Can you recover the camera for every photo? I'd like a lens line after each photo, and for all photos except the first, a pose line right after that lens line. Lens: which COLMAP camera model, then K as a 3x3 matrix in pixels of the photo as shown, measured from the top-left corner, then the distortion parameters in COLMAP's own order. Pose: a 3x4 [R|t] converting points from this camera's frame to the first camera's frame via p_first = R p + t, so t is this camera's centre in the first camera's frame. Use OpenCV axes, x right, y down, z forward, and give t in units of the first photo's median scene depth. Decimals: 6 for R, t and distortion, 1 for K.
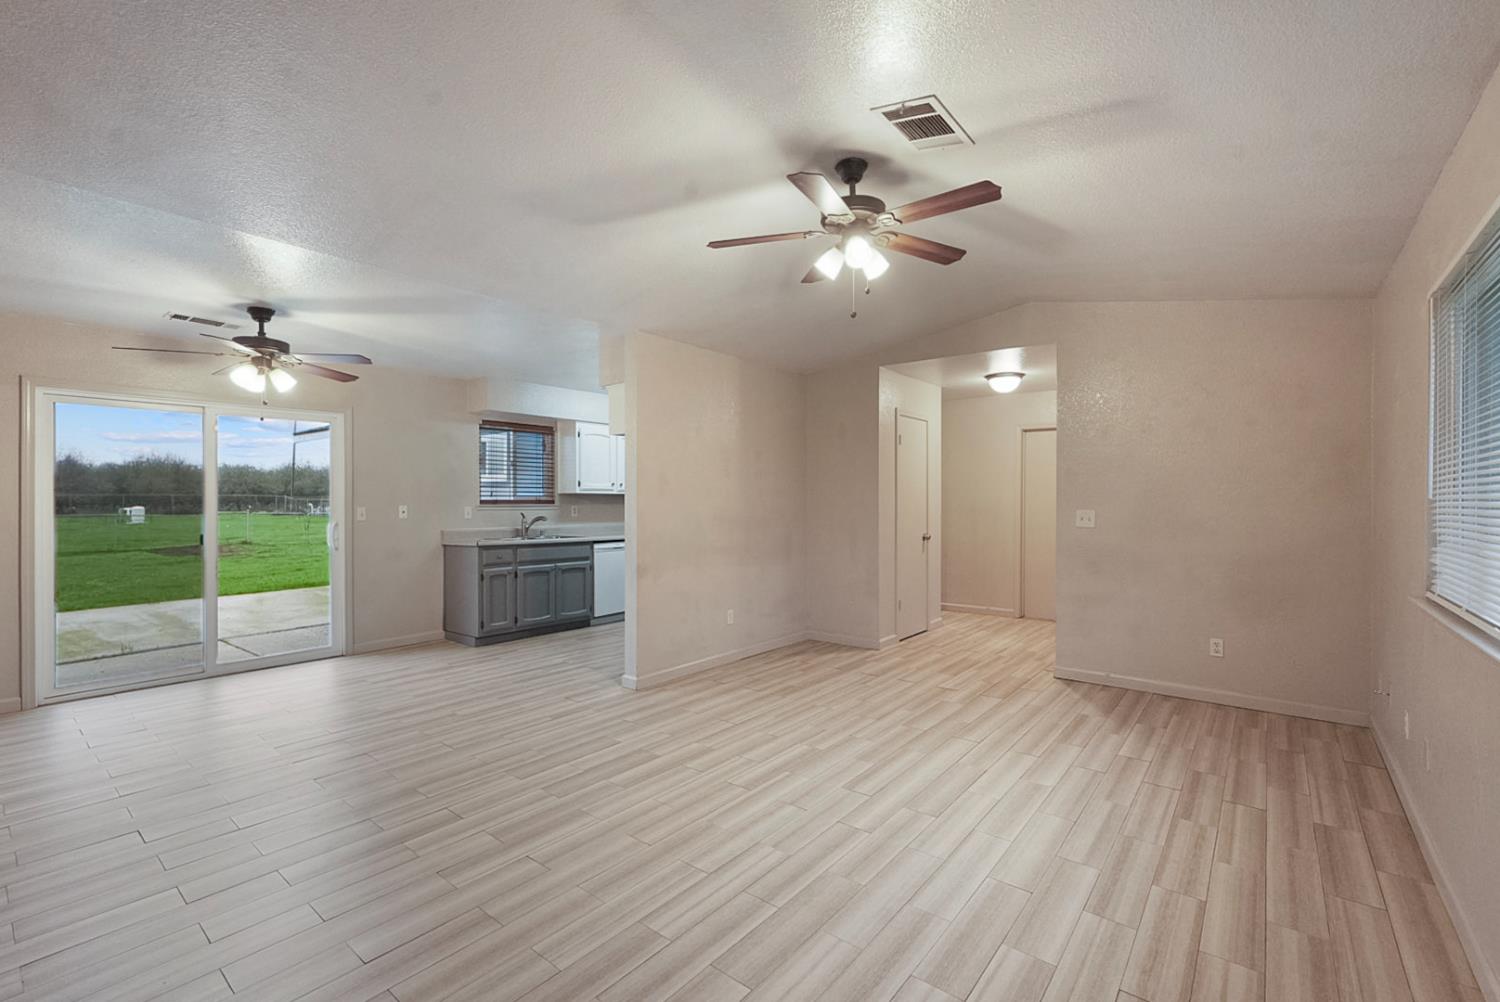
lens RADIAL K [[655.4, 0, 750.0], [0, 655.4, 501.0], [0, 0, 1]] dist [-0.001749, -0.000099]
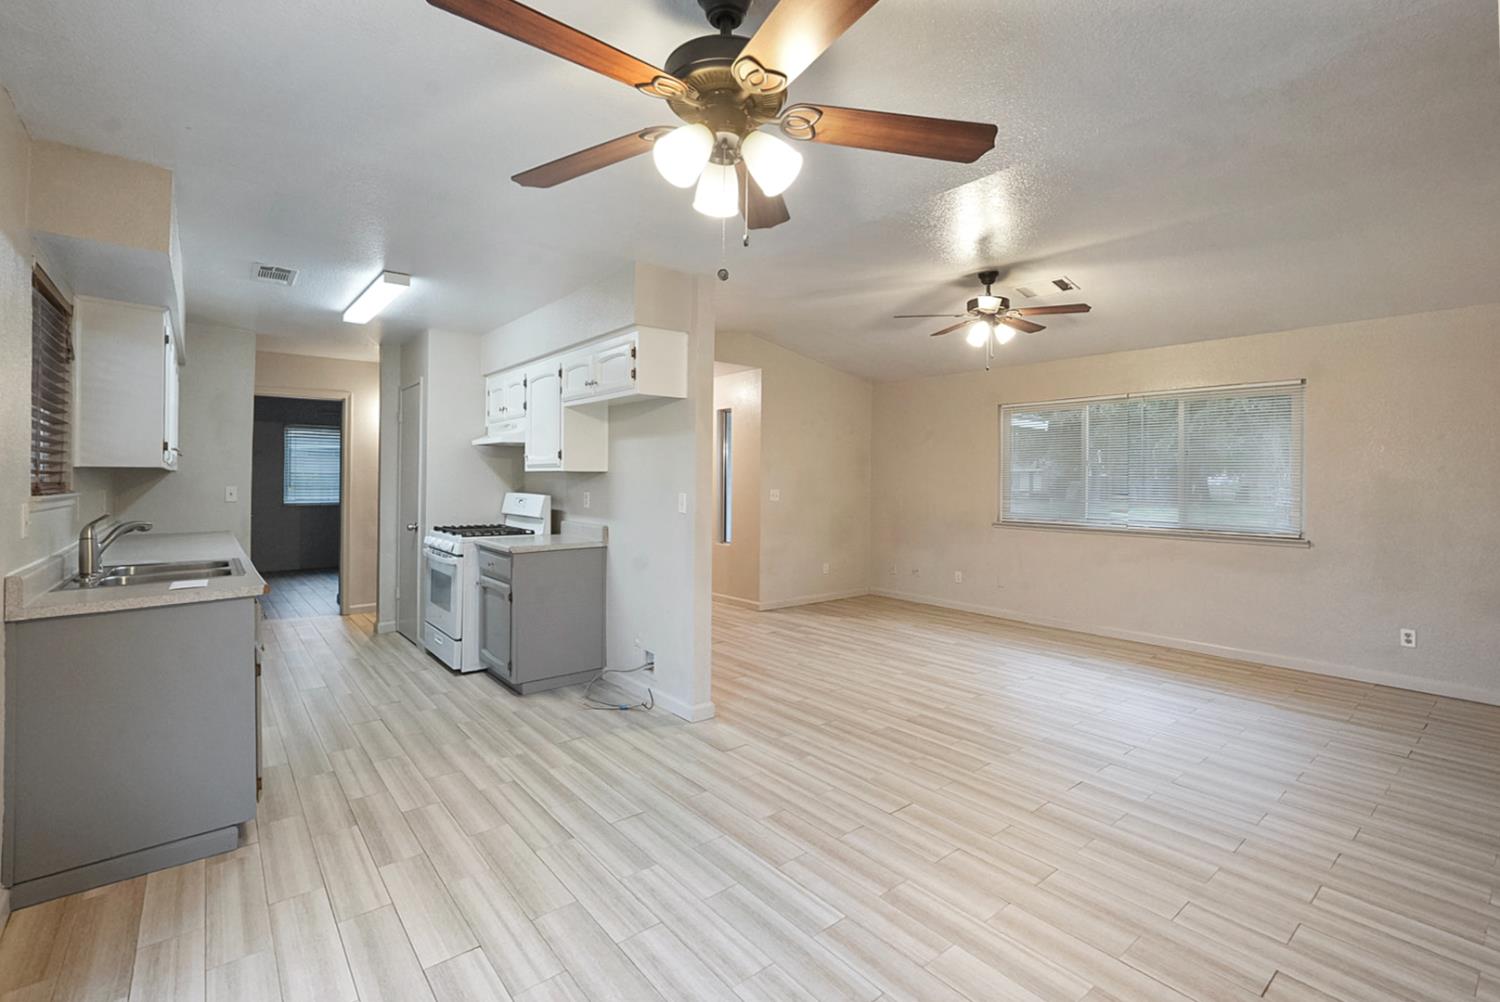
lens RADIAL K [[667.0, 0, 747.3], [0, 667.0, 485.6], [0, 0, 1]] dist [-0.001743, -0.000155]
pose [[0.207351, -0.011737, 0.978196, -1.113791], [-0.008042, 0.999874, 0.013701, -0.016098], [-0.978233, -0.010708, 0.207231, 0.893953]]
